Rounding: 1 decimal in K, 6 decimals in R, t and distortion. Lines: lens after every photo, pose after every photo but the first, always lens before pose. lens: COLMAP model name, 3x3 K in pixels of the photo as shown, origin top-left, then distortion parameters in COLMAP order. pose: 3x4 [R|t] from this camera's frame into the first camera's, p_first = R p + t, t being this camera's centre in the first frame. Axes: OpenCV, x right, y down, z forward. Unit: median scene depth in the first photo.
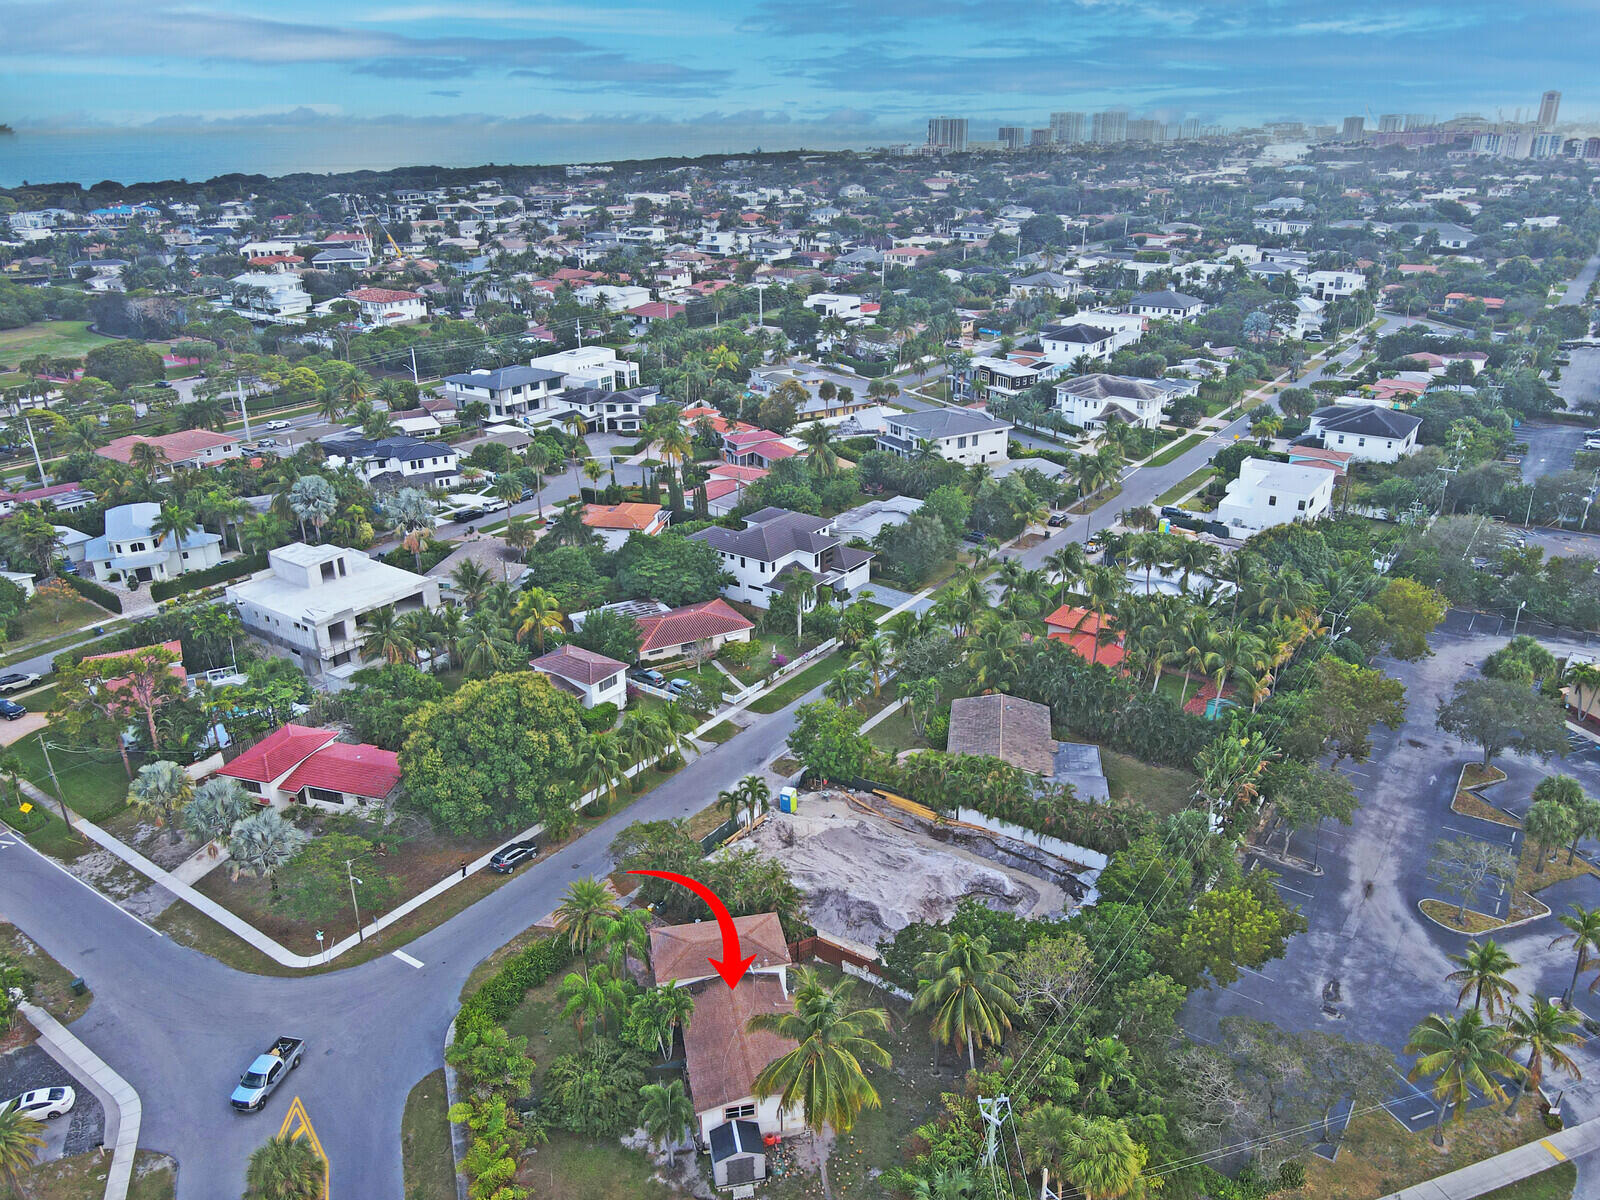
lens RADIAL K [[1185.0, 0, 802.1], [0, 1185.0, 604.0], [0, 0, 1]] dist [0.014794, 0.016758]
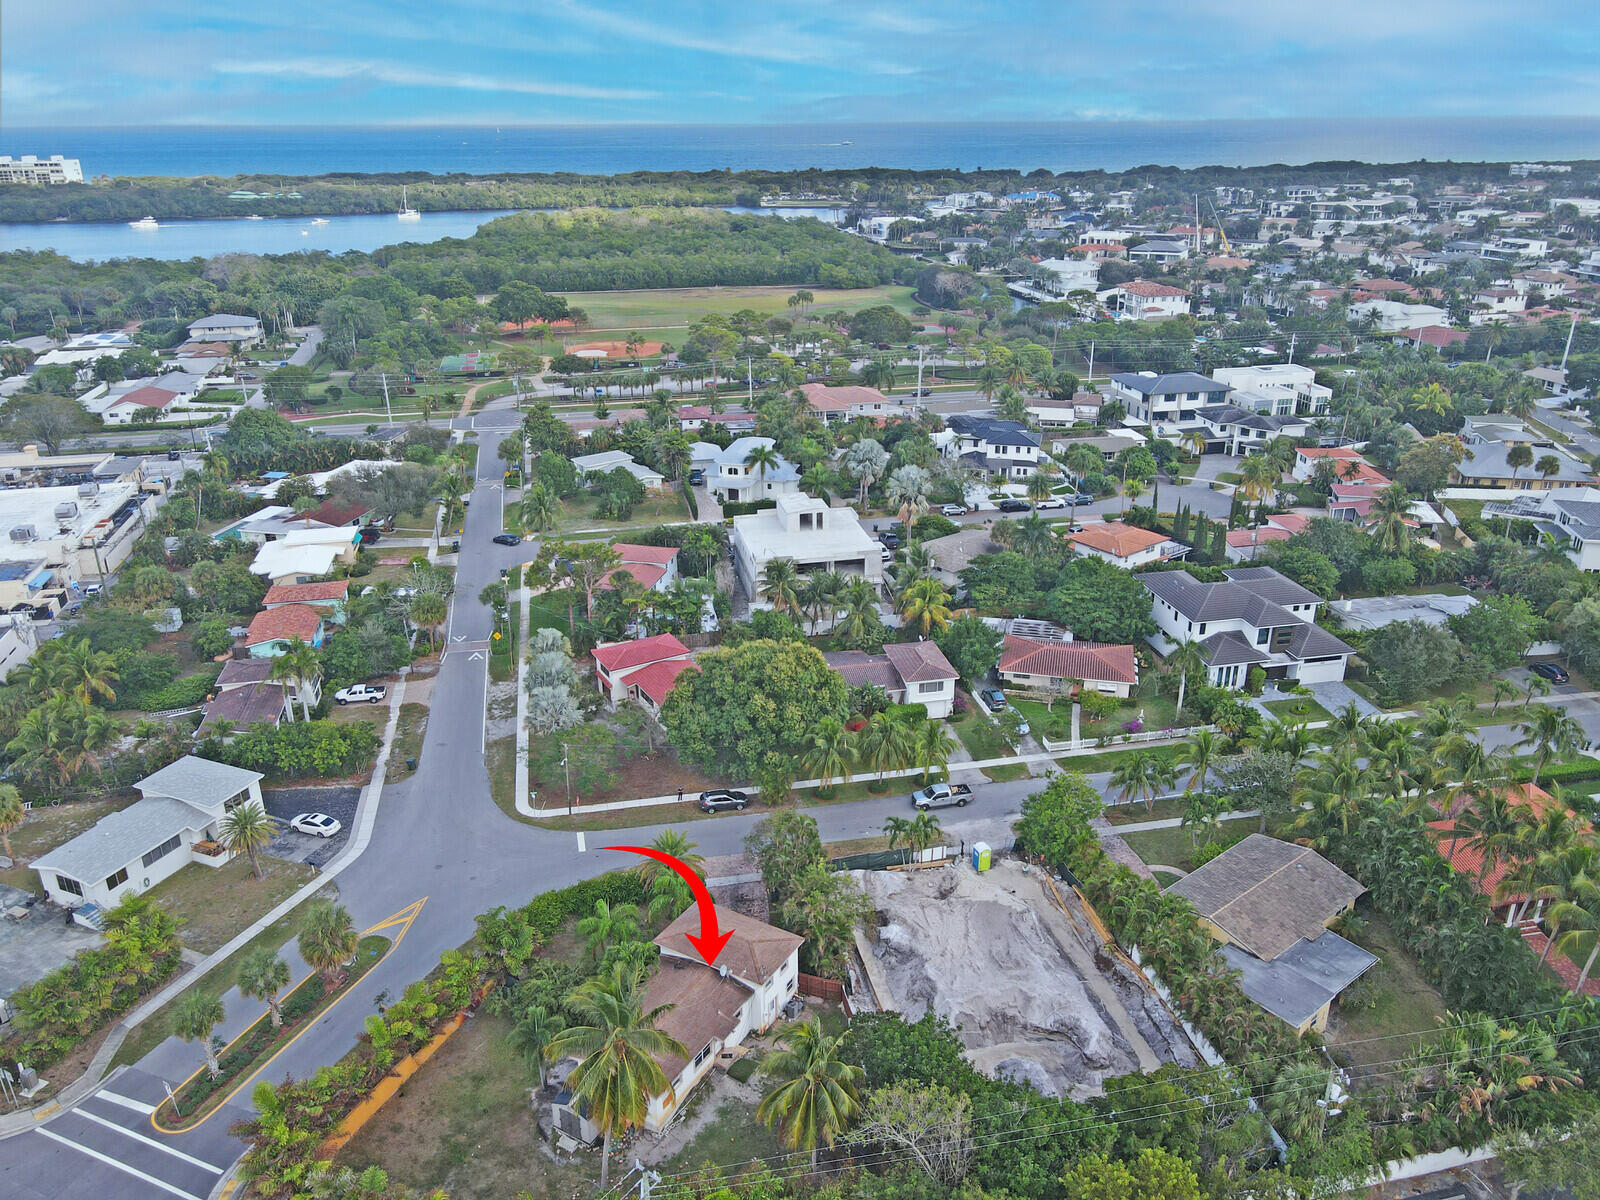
lens RADIAL K [[1185.0, 0, 799.1], [0, 1185.0, 598.8], [0, 0, 1]] dist [0.014794, 0.016758]
pose [[0.742015, 0.260248, -0.617807, 0.218828], [-0.259044, 0.961298, 0.093818, -0.043294], [0.618312, 0.090425, 0.780713, 0.090176]]
